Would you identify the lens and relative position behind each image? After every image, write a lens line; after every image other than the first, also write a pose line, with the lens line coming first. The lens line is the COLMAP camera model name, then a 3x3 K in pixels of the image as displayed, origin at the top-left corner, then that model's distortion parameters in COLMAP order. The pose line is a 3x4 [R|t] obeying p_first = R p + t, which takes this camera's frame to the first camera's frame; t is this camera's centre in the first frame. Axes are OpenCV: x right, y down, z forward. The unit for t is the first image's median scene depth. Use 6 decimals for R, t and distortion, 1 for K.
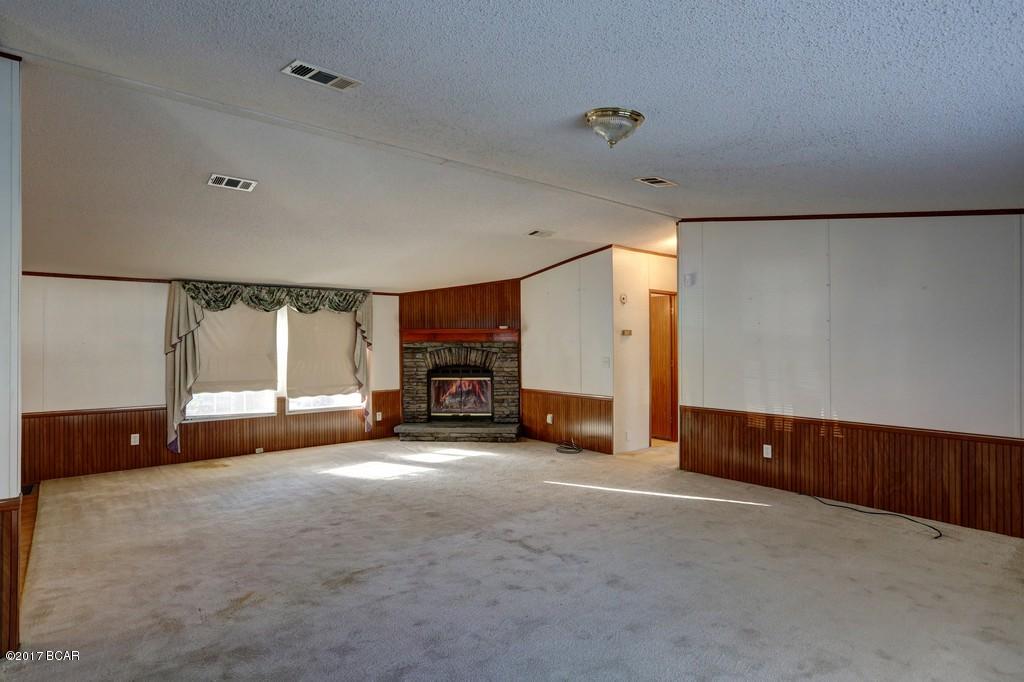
lens RADIAL K [[533.4, 0, 520.0], [0, 533.4, 340.5], [0, 0, 1]] dist [-0.038652, 0.018023]
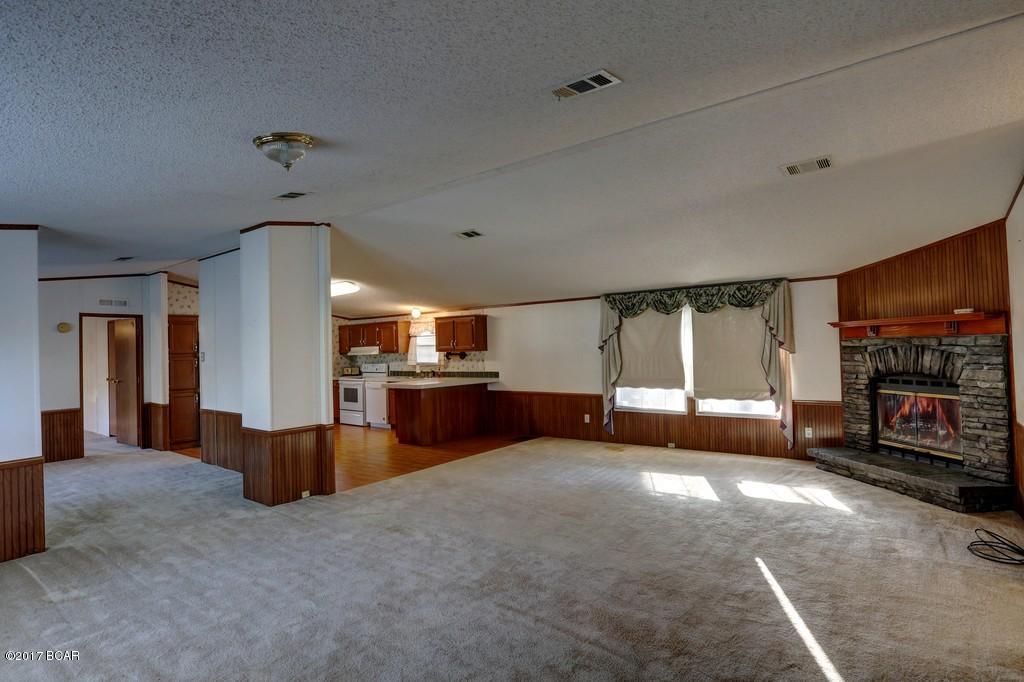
lens RADIAL K [[533.4, 0, 504.2], [0, 533.4, 338.3], [0, 0, 1]] dist [-0.038652, 0.018023]
pose [[0.216469, -0.019407, -0.976097, 0.436103], [0.030038, 0.999461, -0.013210, -0.002696], [0.975827, -0.026460, 0.216936, 0.406506]]
